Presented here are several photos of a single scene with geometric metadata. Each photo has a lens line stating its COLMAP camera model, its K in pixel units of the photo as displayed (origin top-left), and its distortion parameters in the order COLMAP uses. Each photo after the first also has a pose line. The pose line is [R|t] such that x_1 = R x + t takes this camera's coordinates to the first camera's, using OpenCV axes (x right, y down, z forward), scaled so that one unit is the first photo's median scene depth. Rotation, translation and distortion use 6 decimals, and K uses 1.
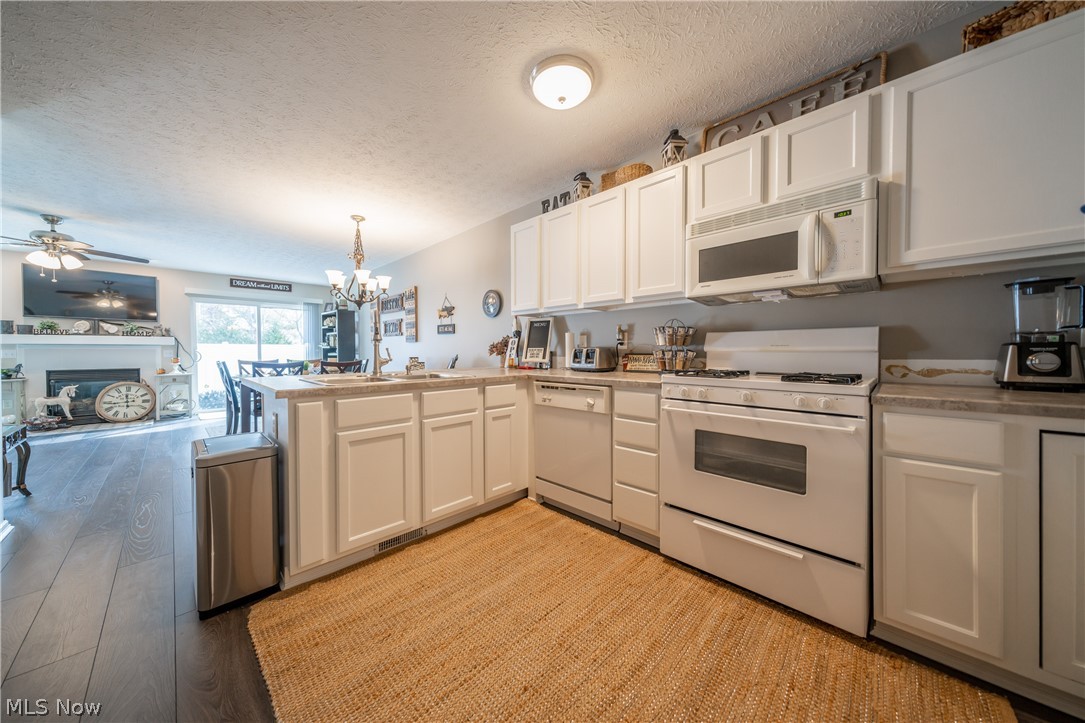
lens RADIAL K [[363.3, 0, 538.3], [0, 363.3, 357.4], [0, 0, 1]] dist [0.007375, -0.000228]
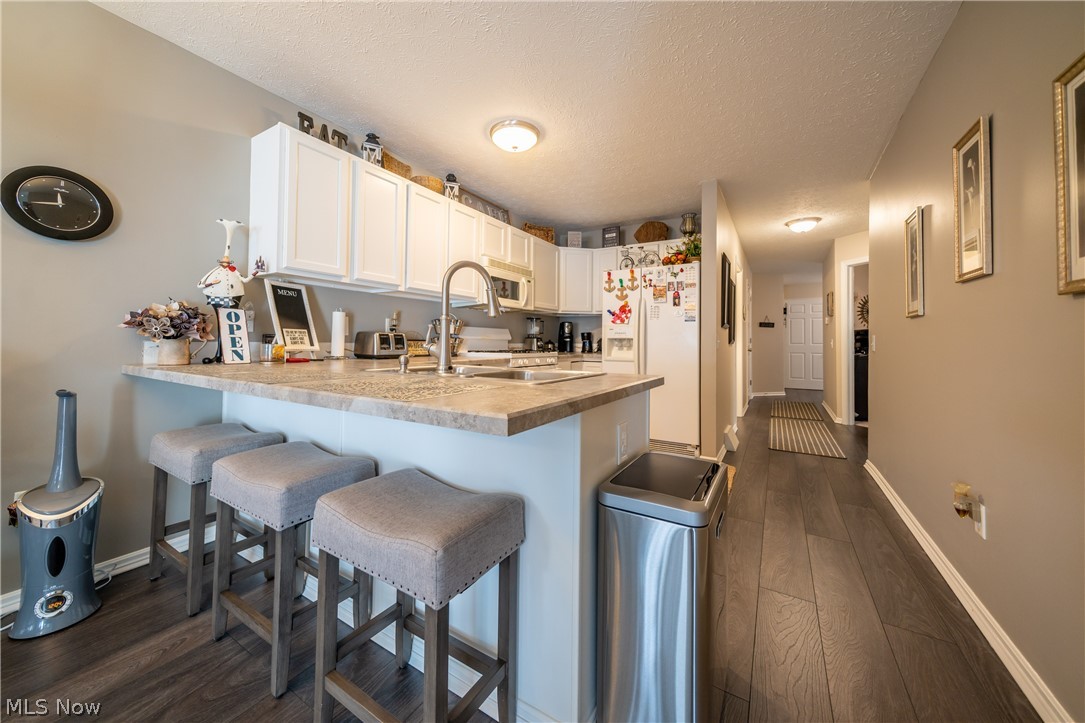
lens RADIAL K [[377.1, 0, 536.5], [0, 377.1, 332.1], [0, 0, 1]] dist [0.011772, -0.000028]
pose [[-0.211578, 0.028193, 0.976954, -0.883510], [0.005632, 0.999602, -0.027627, 0.000312], [-0.977345, -0.000343, -0.211653, 0.840400]]
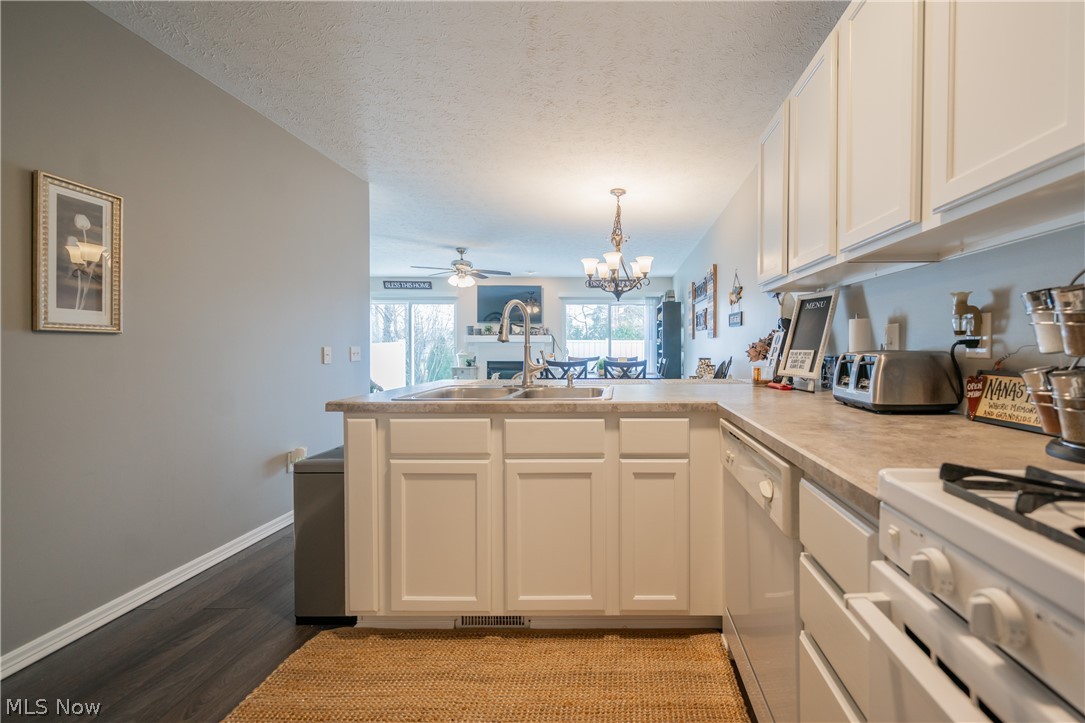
lens RADIAL K [[426.5, 0, 618.5], [0, 426.5, 351.4], [0, 0, 1]] dist [0.008989, -0.000133]
pose [[0.702694, 0.012367, -0.711384, 0.290536], [-0.014209, 0.999893, 0.003346, -0.025949], [0.711350, 0.007757, 0.702795, 0.431038]]
